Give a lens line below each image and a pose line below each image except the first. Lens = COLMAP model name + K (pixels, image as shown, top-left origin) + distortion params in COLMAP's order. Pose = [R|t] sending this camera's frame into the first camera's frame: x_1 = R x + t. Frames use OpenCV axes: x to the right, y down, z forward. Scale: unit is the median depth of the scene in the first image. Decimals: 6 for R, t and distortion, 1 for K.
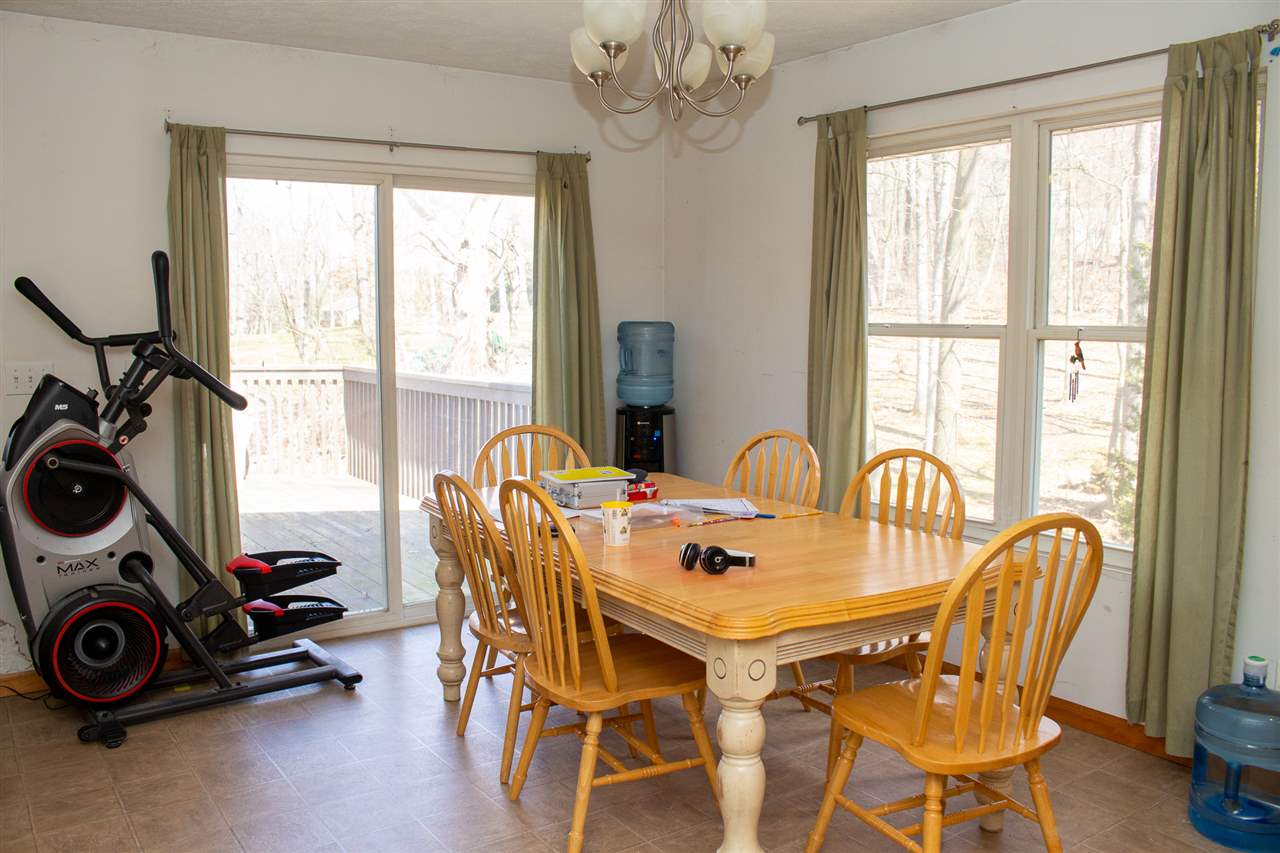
lens RADIAL K [[1068.1, 0, 641.8], [0, 1068.1, 418.6], [0, 0, 1]] dist [-0.103699, 0.040884]
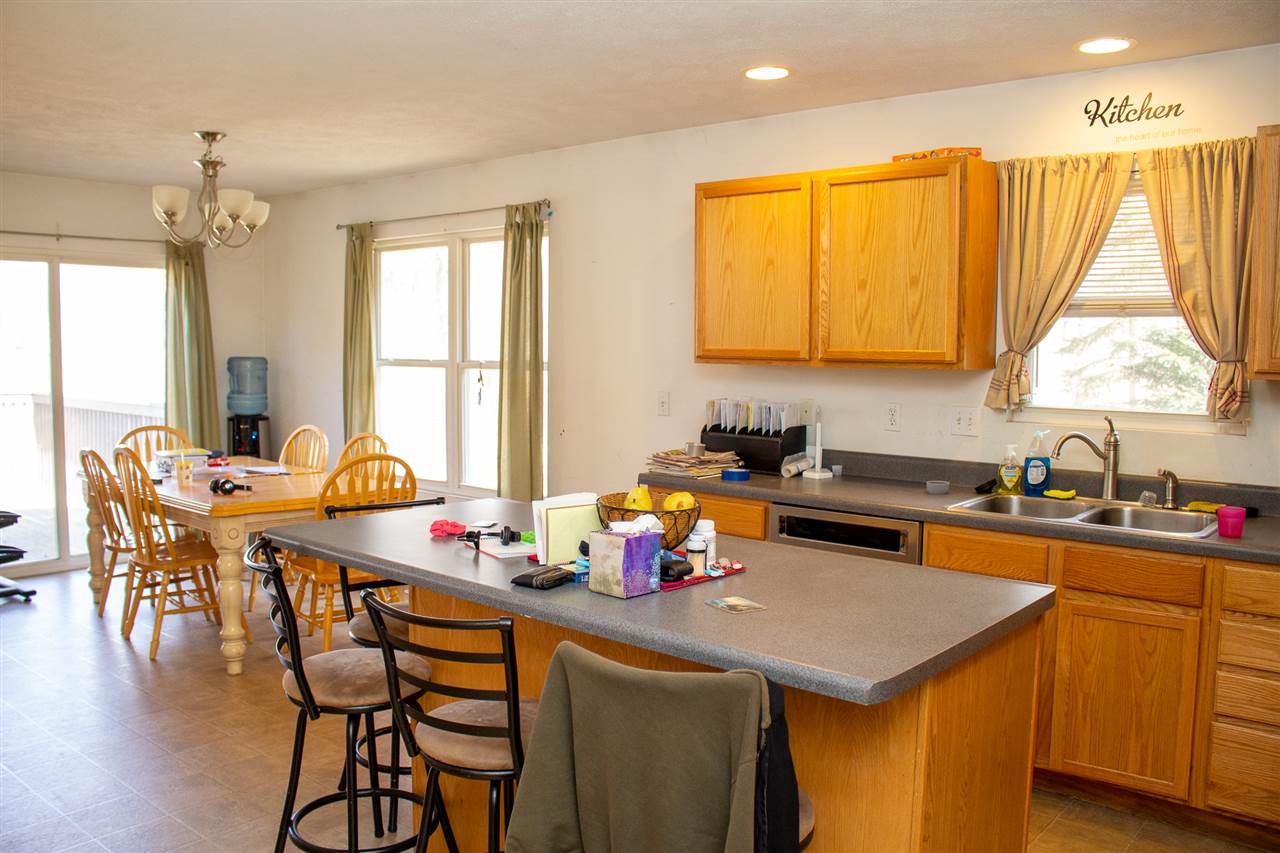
lens RADIAL K [[1068.1, 0, 637.5], [0, 1068.1, 431.0], [0, 0, 1]] dist [-0.103699, 0.040884]
pose [[0.970407, -0.014651, 0.241031, 0.194417], [0.017888, 0.999777, -0.011247, 0.040437], [-0.240812, 0.015226, 0.970452, -0.585773]]
